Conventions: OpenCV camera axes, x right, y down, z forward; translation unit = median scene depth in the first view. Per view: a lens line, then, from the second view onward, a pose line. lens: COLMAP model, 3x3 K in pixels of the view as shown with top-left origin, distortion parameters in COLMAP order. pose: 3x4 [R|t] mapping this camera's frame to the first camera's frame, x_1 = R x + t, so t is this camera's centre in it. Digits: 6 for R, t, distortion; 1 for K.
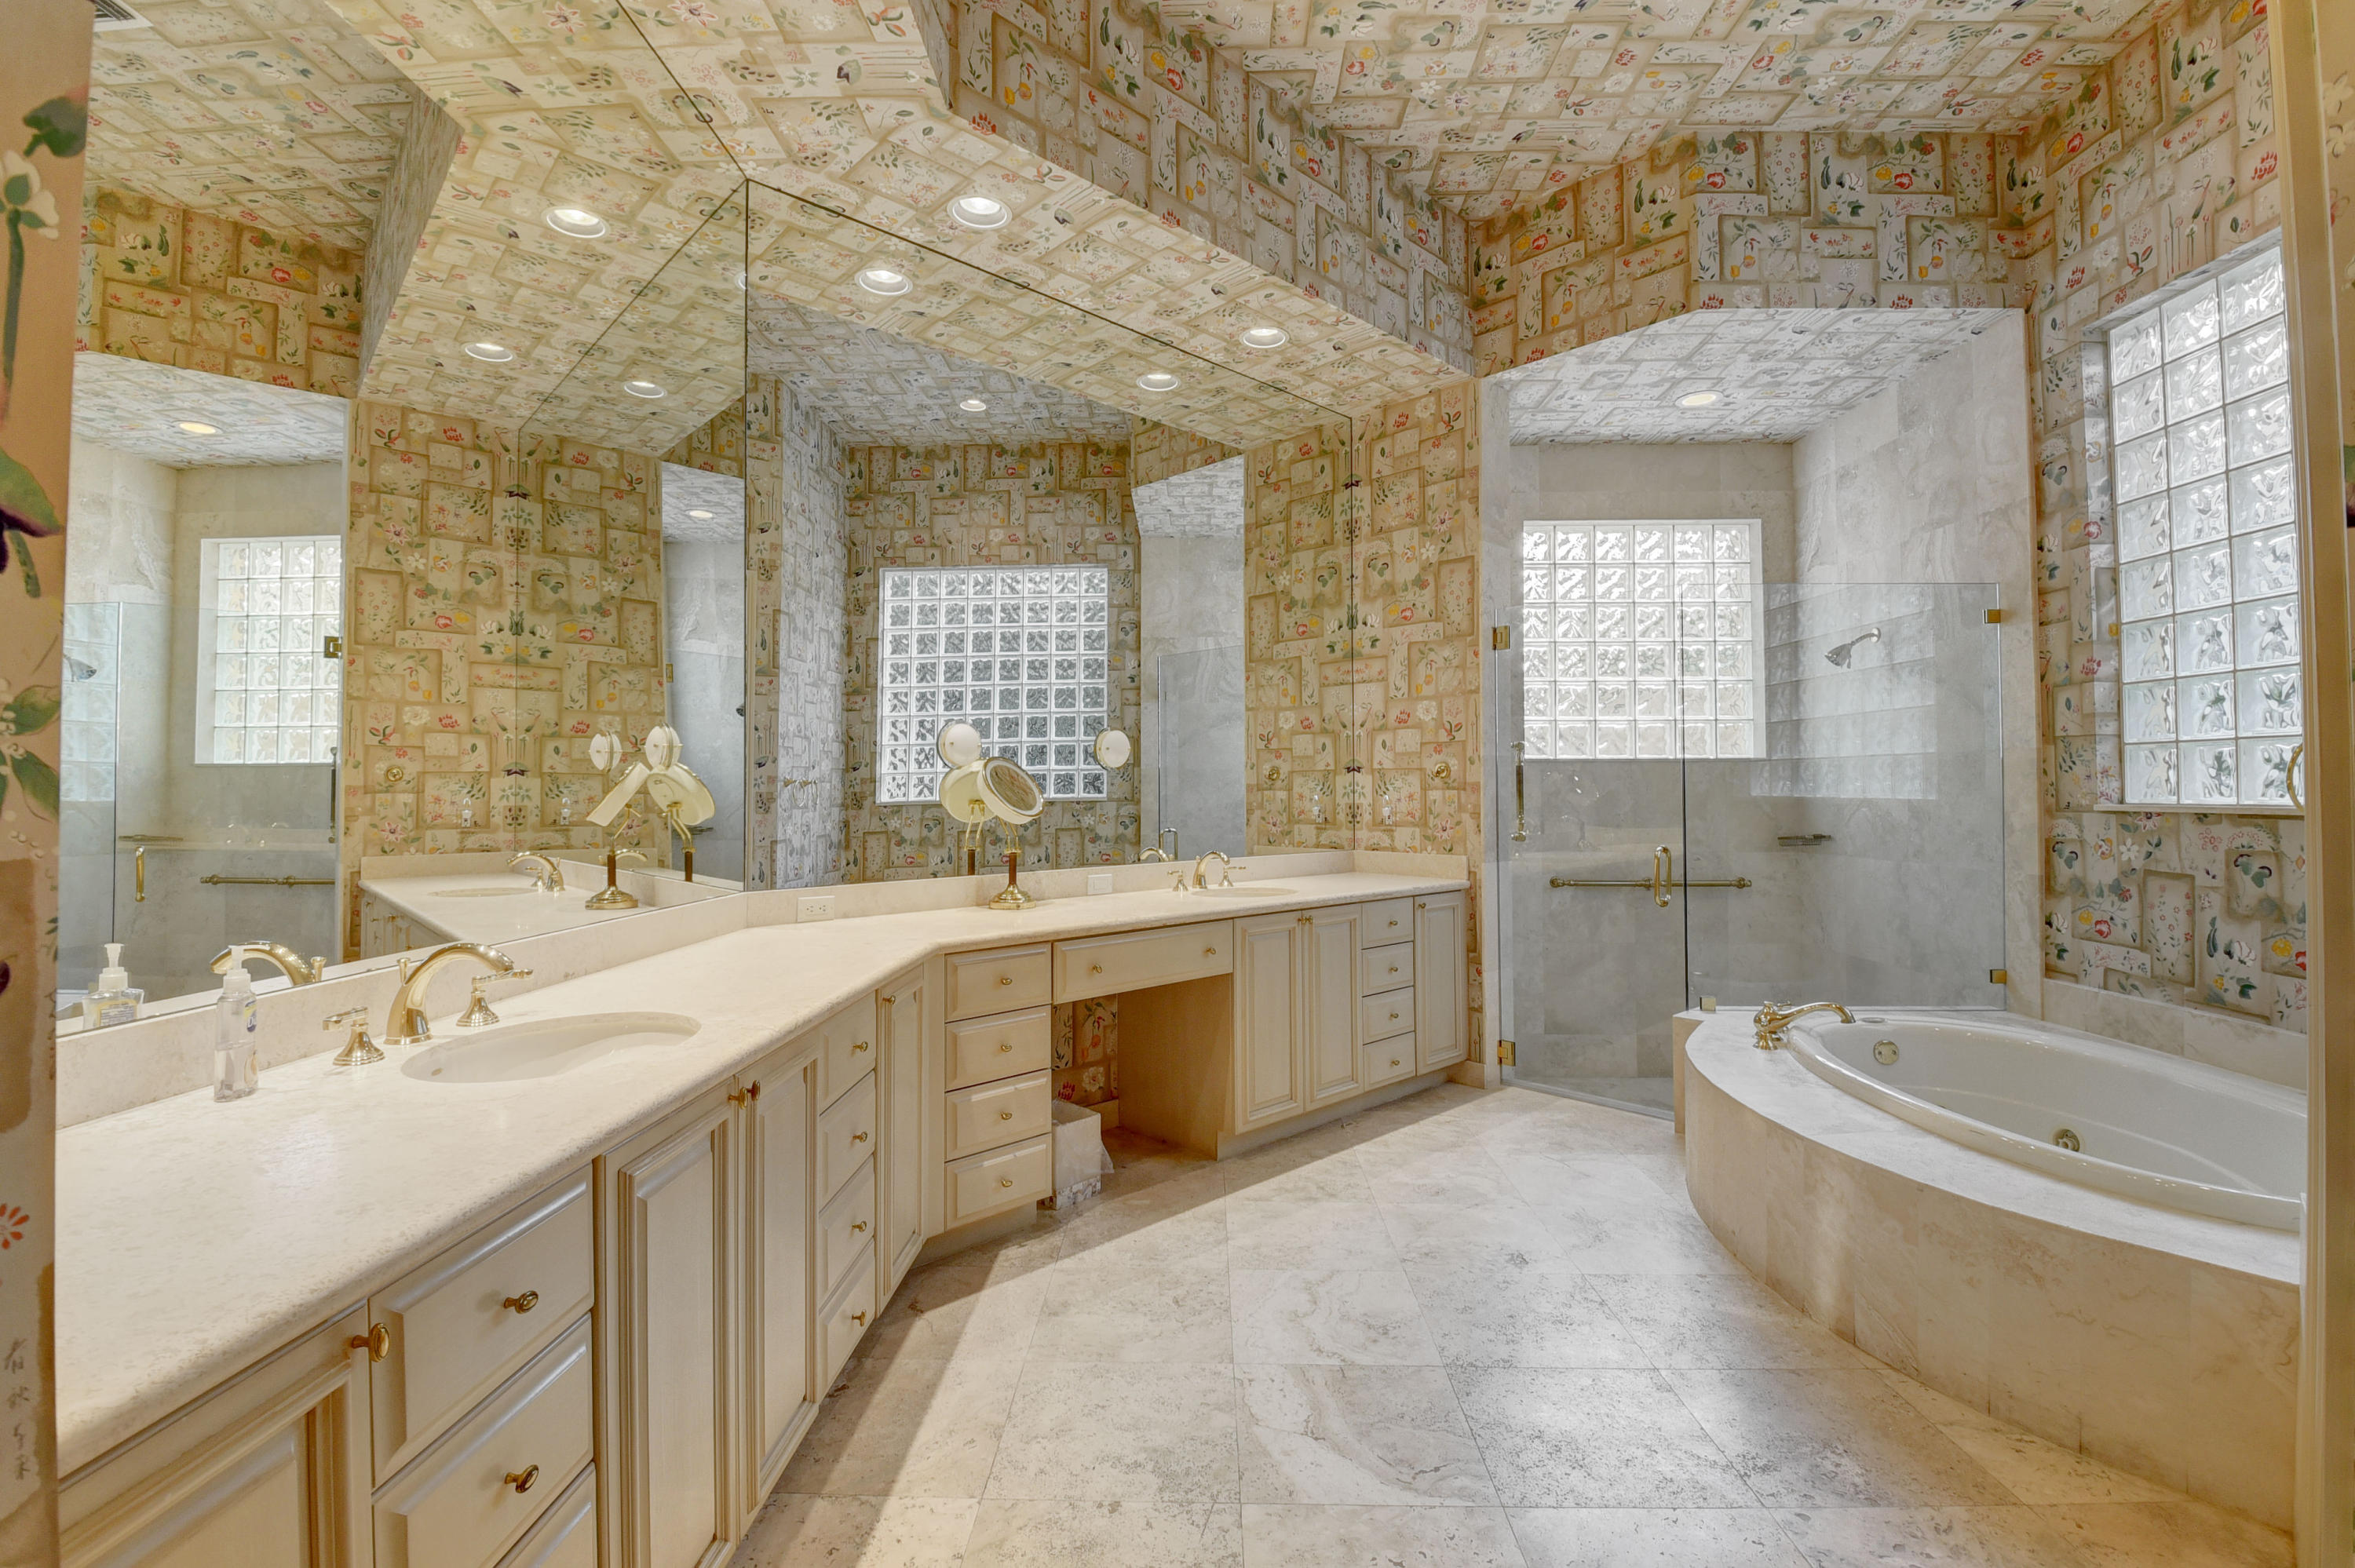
lens RADIAL K [[1031.9, 0, 1197.2], [0, 1031.9, 790.1], [0, 0, 1]] dist [-0.004799, -0.012842]
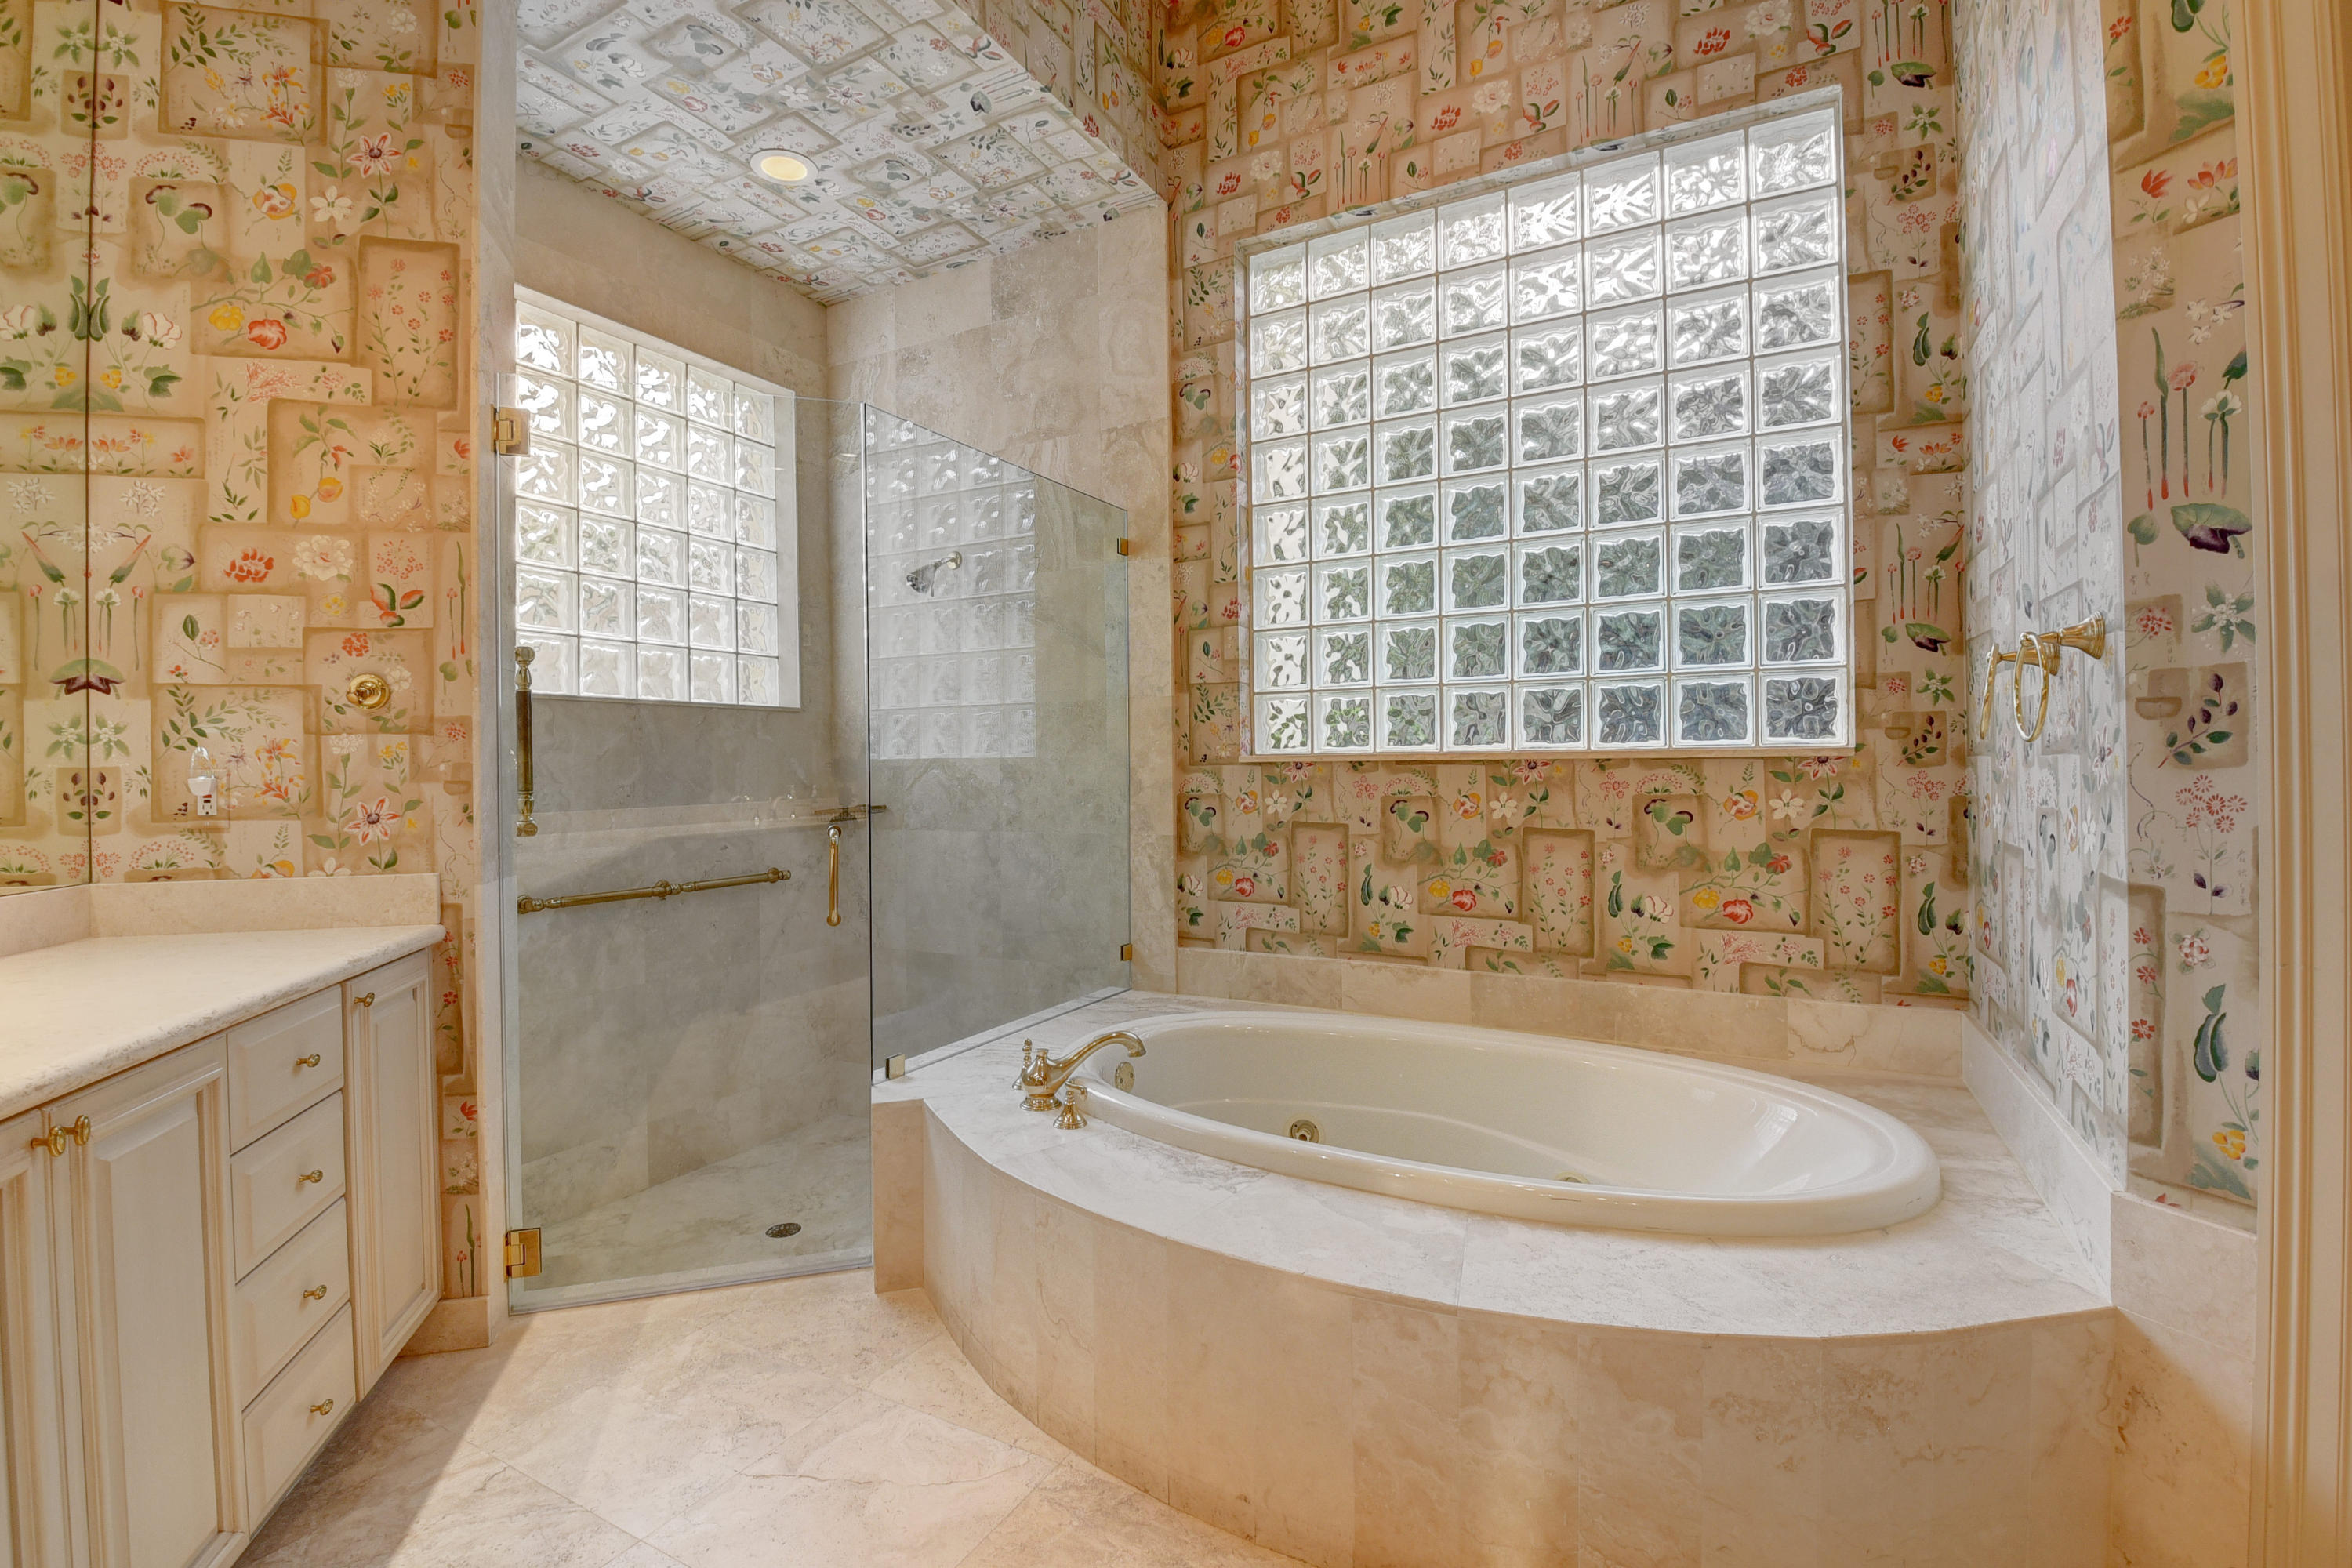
lens RADIAL K [[1030.7, 0, 1144.0], [0, 1030.7, 772.0], [0, 0, 1]] dist [-0.004799, -0.012842]
pose [[0.478264, -0.009321, 0.878167, 0.003682], [0.010509, 0.999933, 0.004890, 0.022144], [-0.878153, 0.006890, 0.478330, 0.595815]]
